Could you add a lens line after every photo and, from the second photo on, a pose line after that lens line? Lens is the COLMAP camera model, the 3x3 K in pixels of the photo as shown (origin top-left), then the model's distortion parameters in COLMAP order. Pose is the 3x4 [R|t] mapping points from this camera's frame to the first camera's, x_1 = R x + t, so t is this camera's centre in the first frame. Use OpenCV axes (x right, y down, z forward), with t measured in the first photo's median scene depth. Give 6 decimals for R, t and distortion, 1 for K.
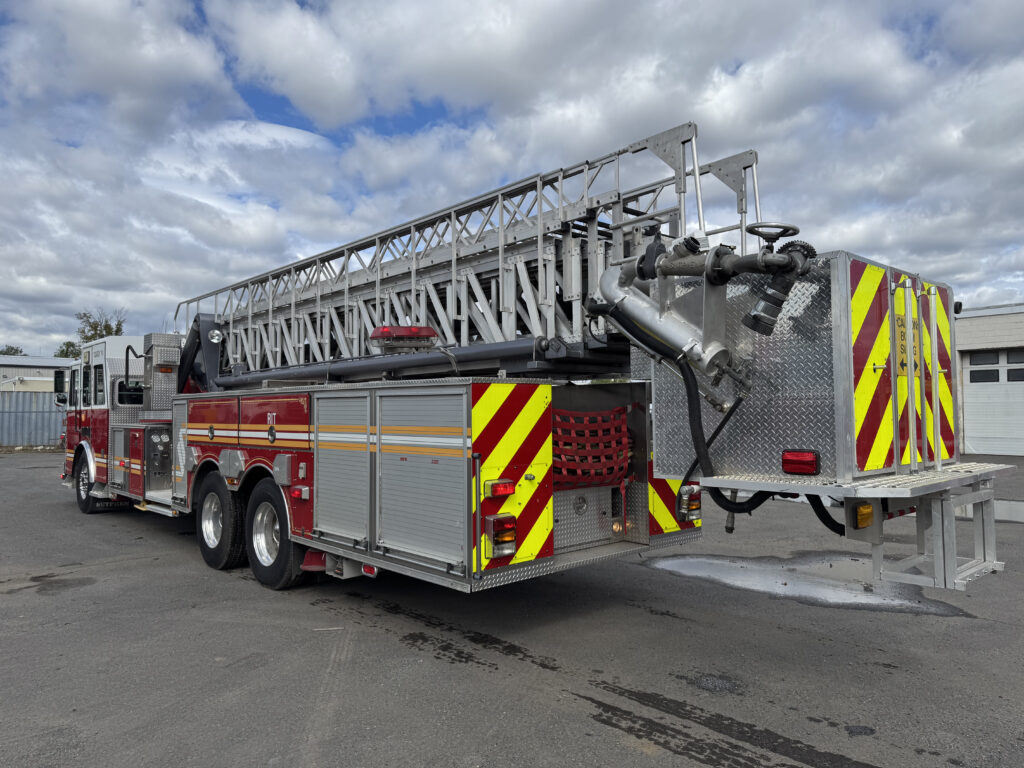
lens RADIAL K [[717.7, 0, 512.0], [0, 717.7, 384.0], [0, 0, 1]] dist [0.009381, 0.001589]
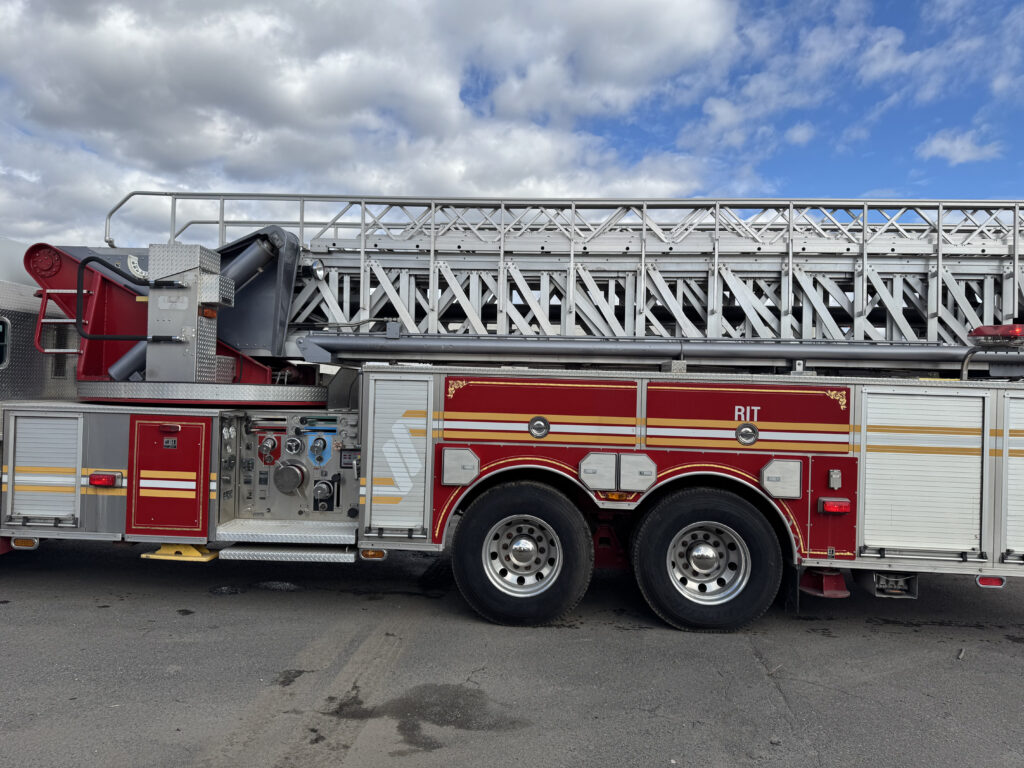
lens RADIAL K [[709.0, 0, 512.0], [0, 709.0, 384.0], [0, 0, 1]] dist [-0.007637, -0.001059]
pose [[0.710763, 0.046213, 0.701912, -1.601097], [-0.064097, 0.997943, -0.000799, 0.050720], [-0.700505, -0.044422, 0.712263, 0.969102]]
